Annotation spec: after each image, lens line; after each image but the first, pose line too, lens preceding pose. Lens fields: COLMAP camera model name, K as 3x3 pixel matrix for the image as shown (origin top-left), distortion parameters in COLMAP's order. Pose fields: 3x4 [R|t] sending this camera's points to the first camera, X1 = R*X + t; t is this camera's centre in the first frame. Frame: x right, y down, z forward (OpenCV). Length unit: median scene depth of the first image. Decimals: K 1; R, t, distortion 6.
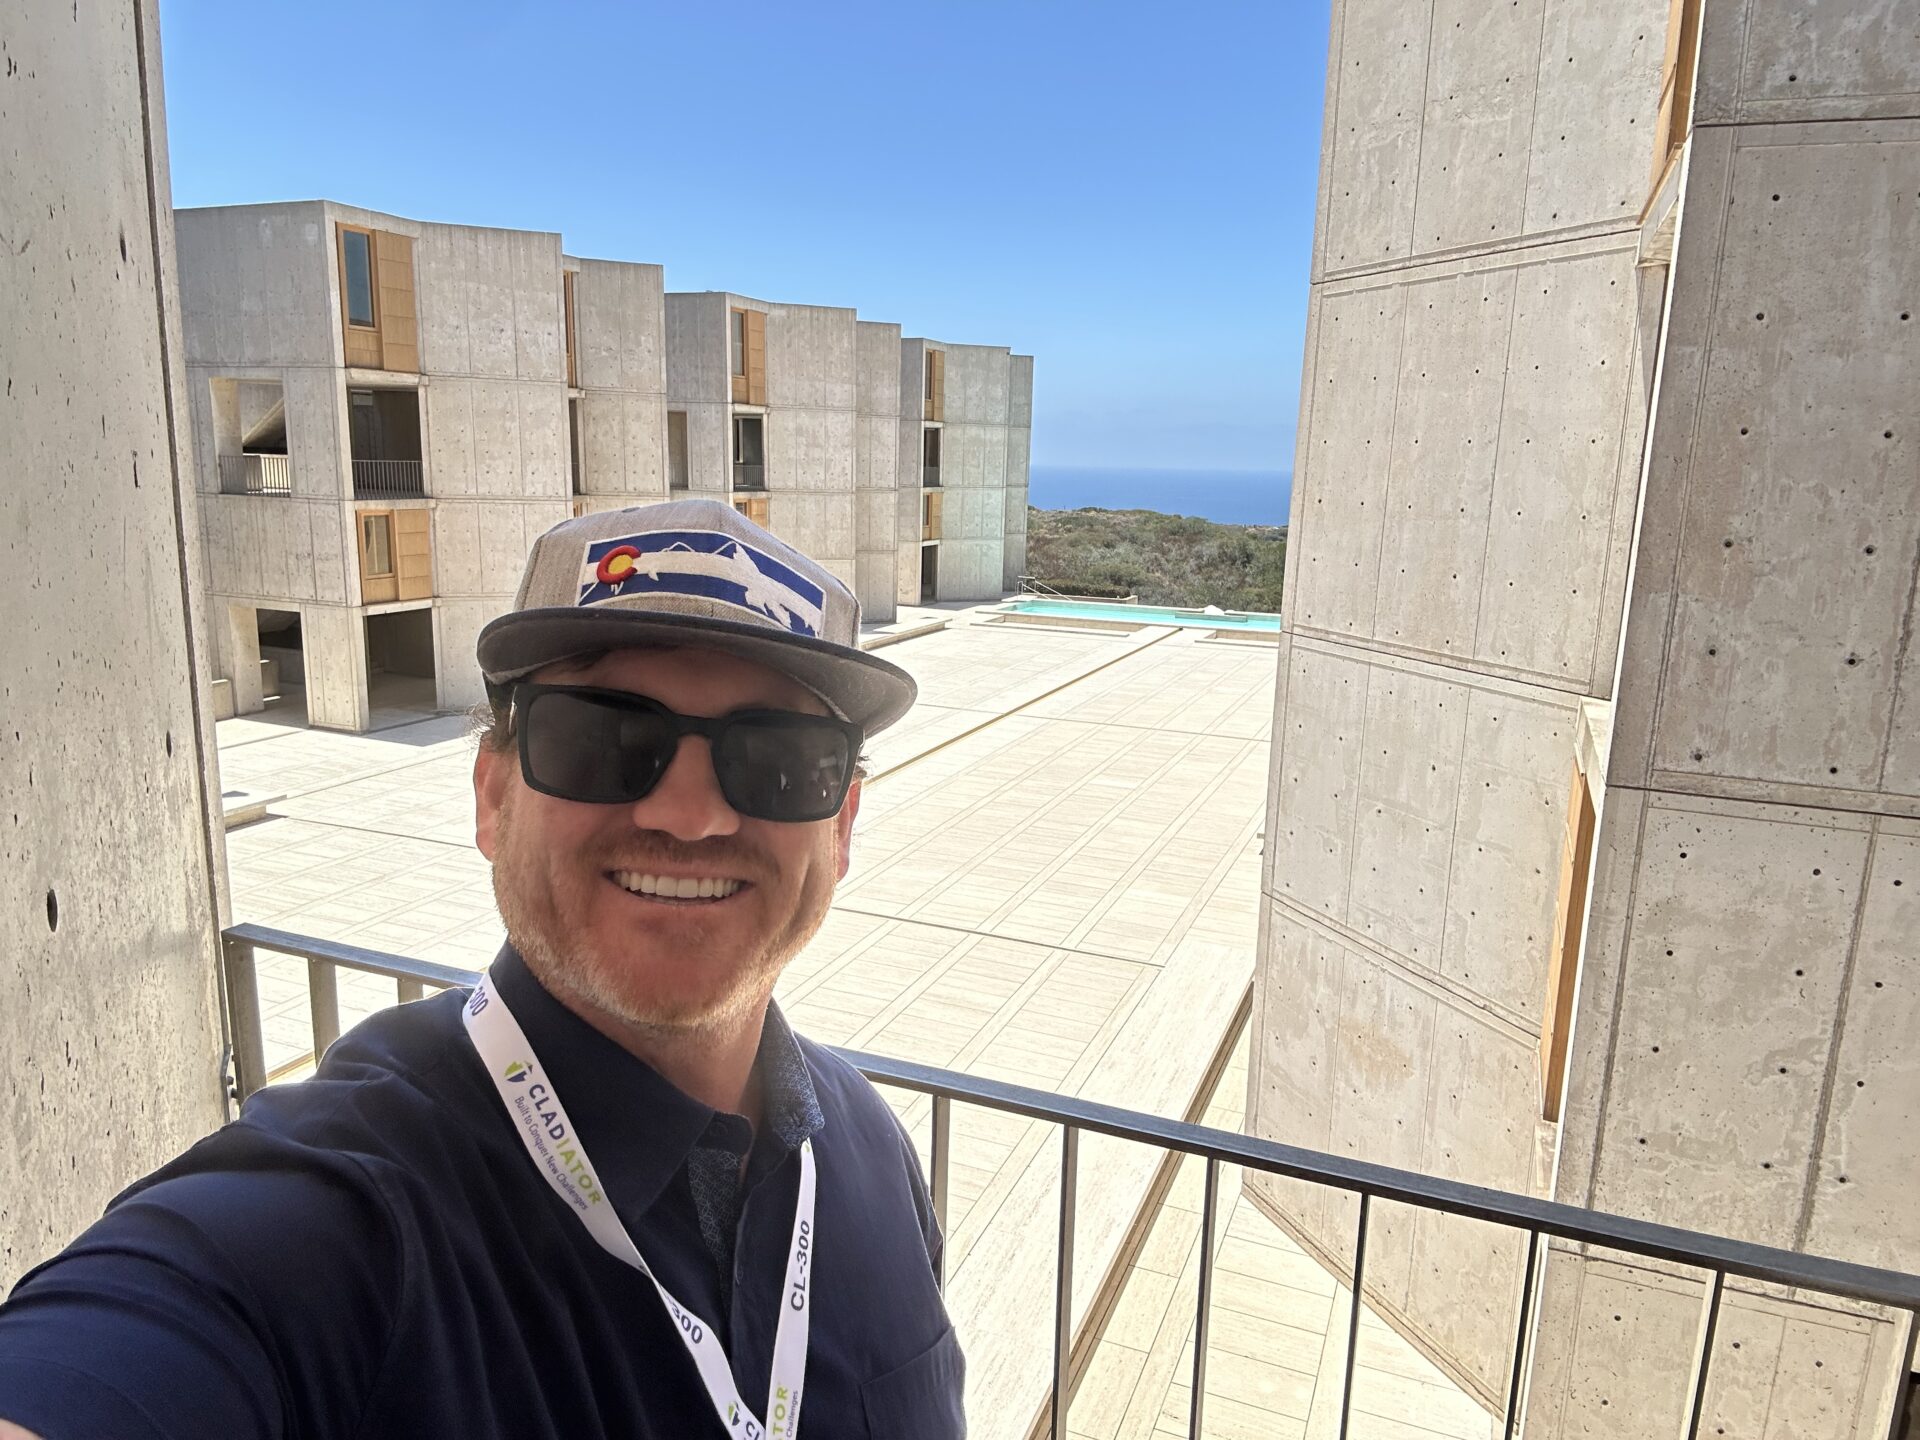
lens RADIAL K [[1320.5, 0, 965.9], [0, 1320.5, 720.6], [0, 0, 1]] dist [0.030397, -0.014142]
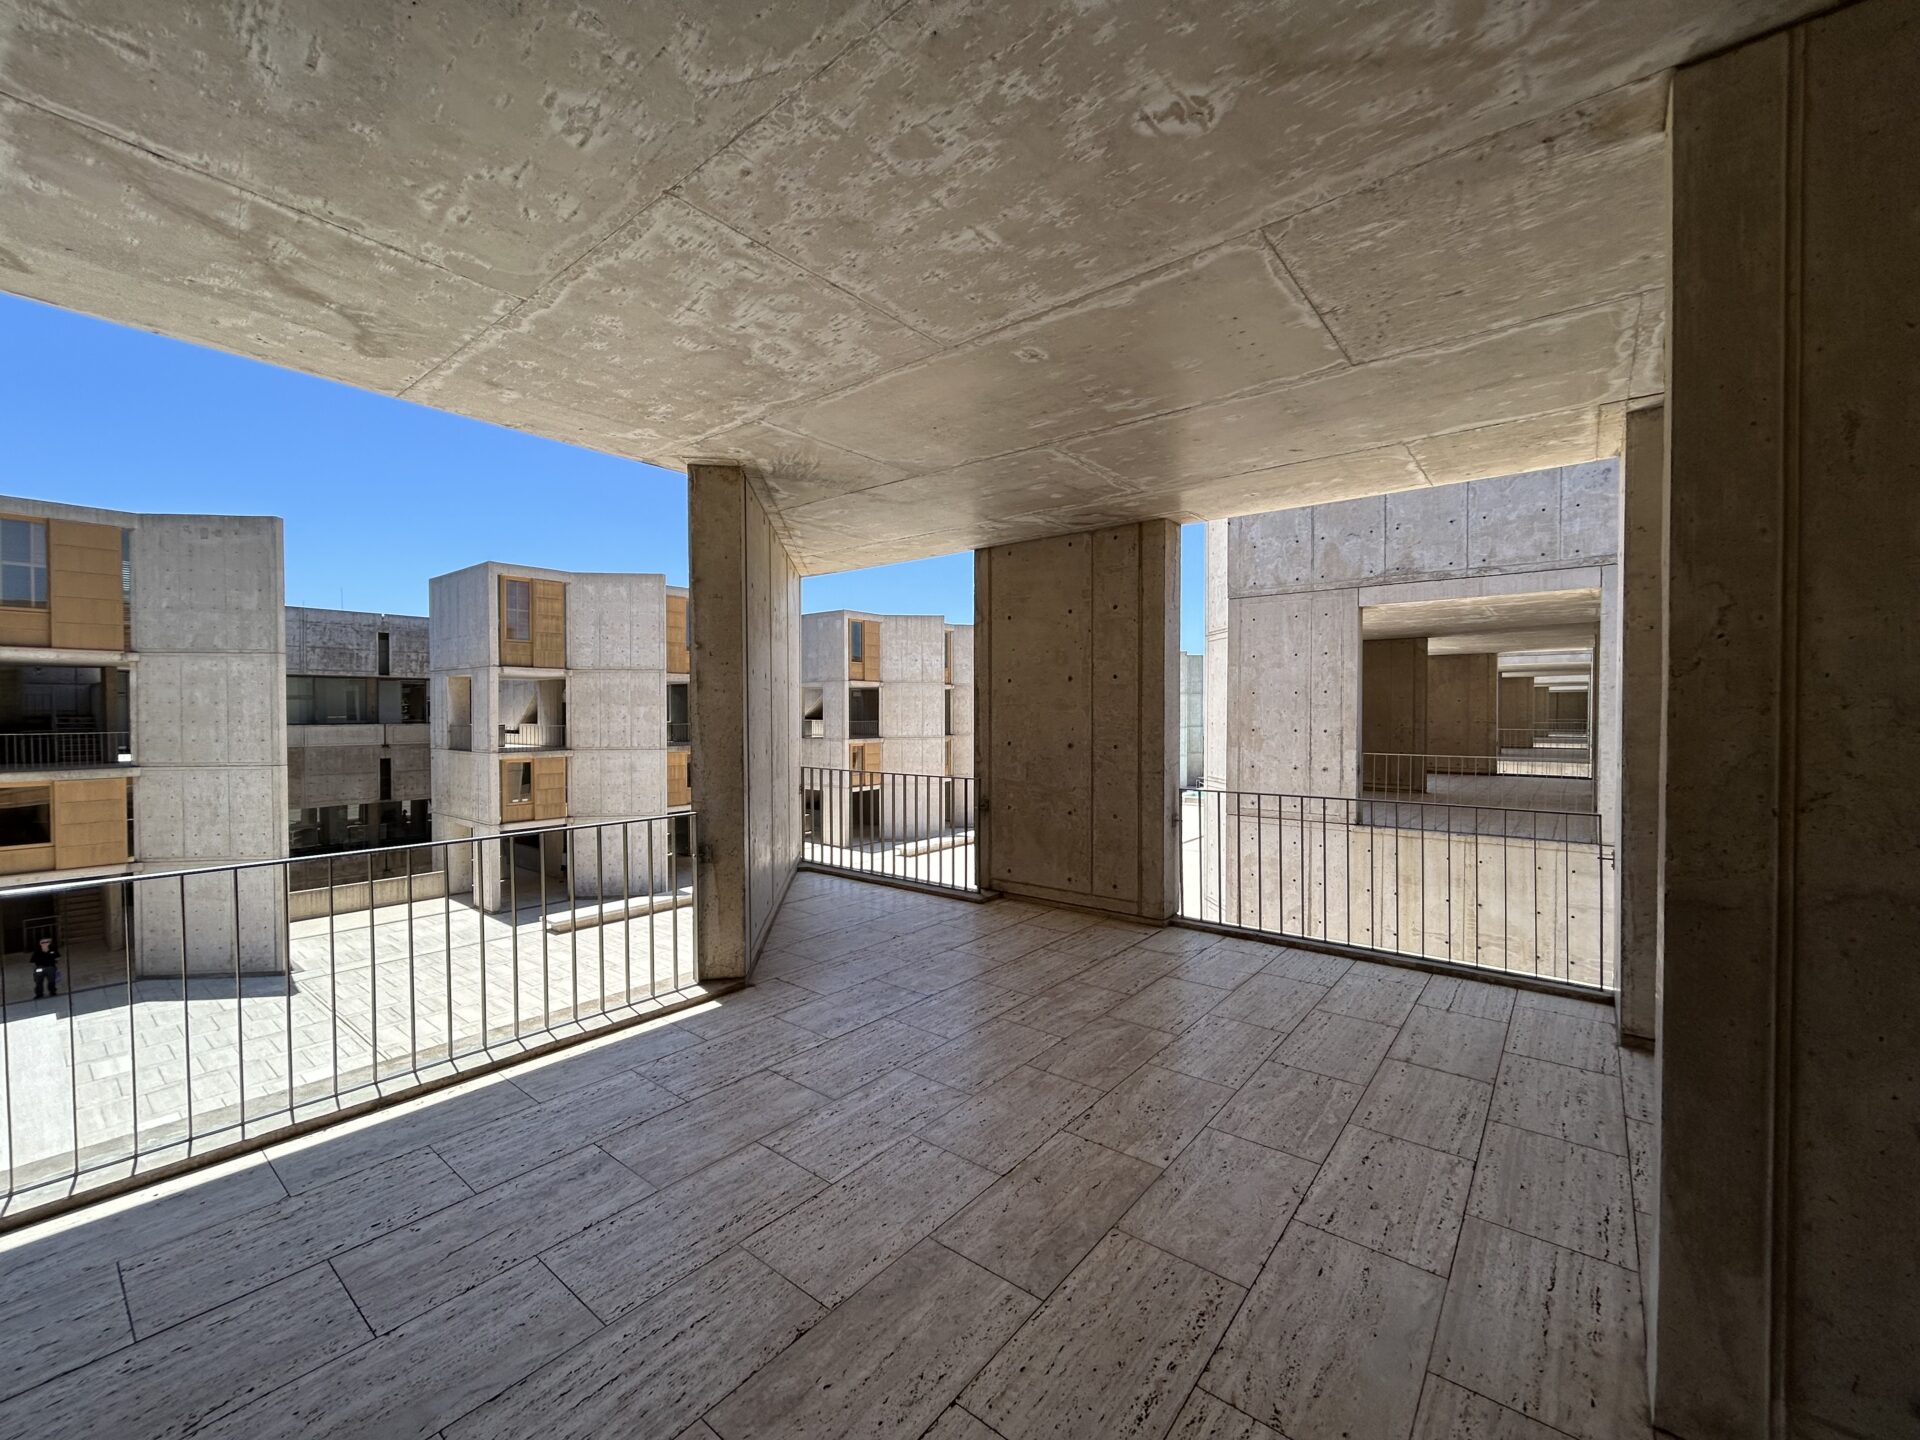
lens RADIAL K [[778.3, 0, 962.0], [0, 778.3, 714.5], [0, 0, 1]] dist [0.000718, 0.000003]
pose [[0.957879, -0.029102, -0.285695, 0.078836], [-0.027667, 0.980872, -0.192675, 0.032837], [0.285838, 0.192464, 0.938752, -0.144731]]
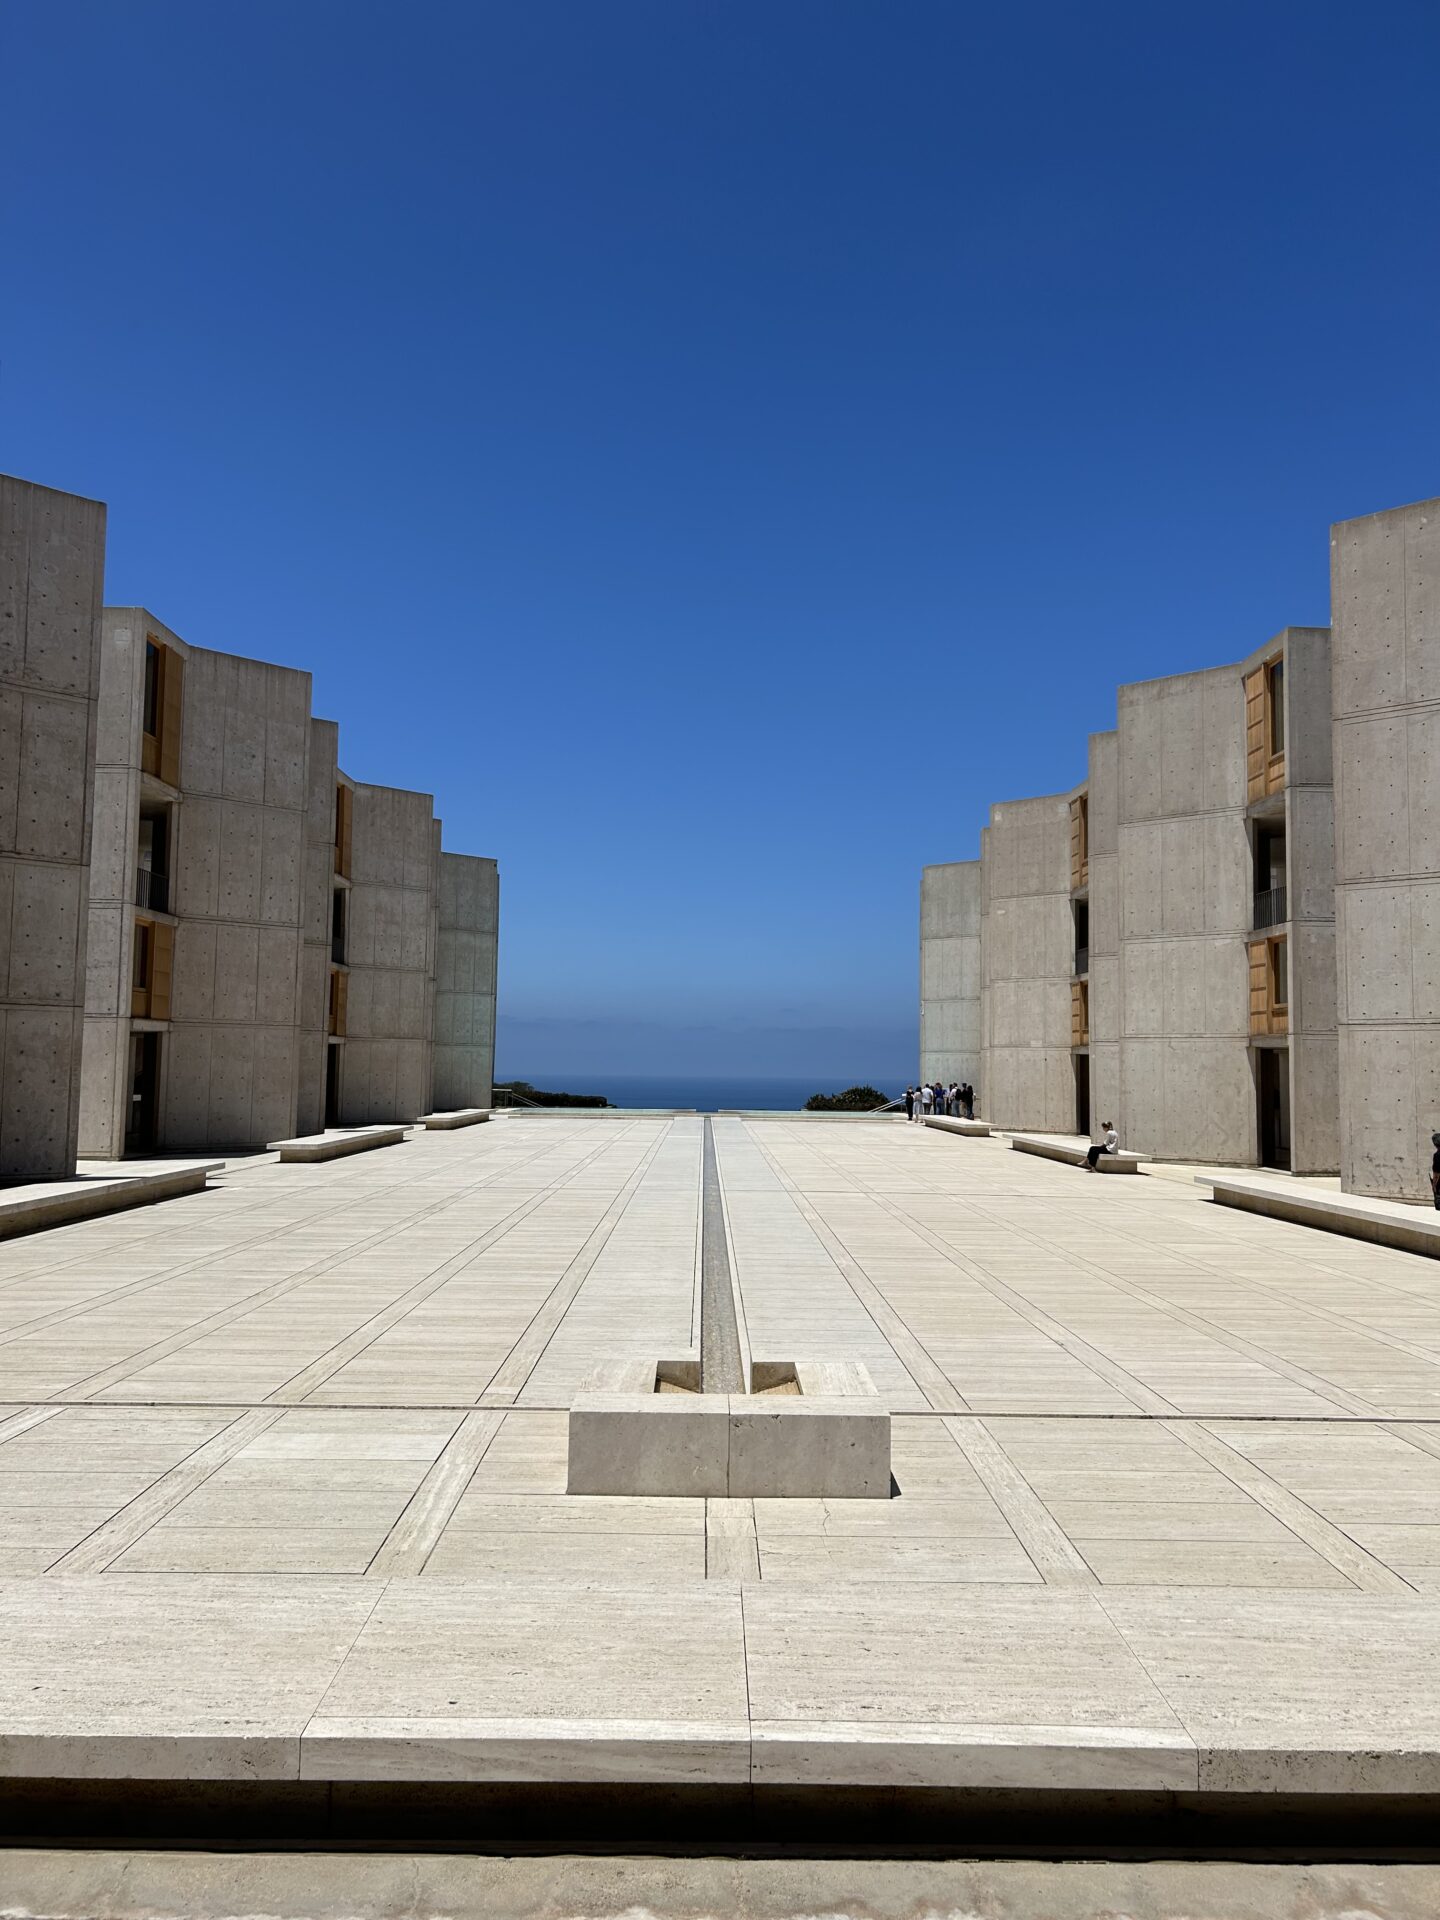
lens RADIAL K [[1438.8, 0, 724.3], [0, 1438.8, 972.2], [0, 0, 1]] dist [0.028919, -0.017335]
pose [[0.919298, 0.009023, 0.393458, -0.446650], [0.091911, 0.967170, -0.236927, 0.151062], [-0.382678, 0.253970, 0.888289, -0.056272]]
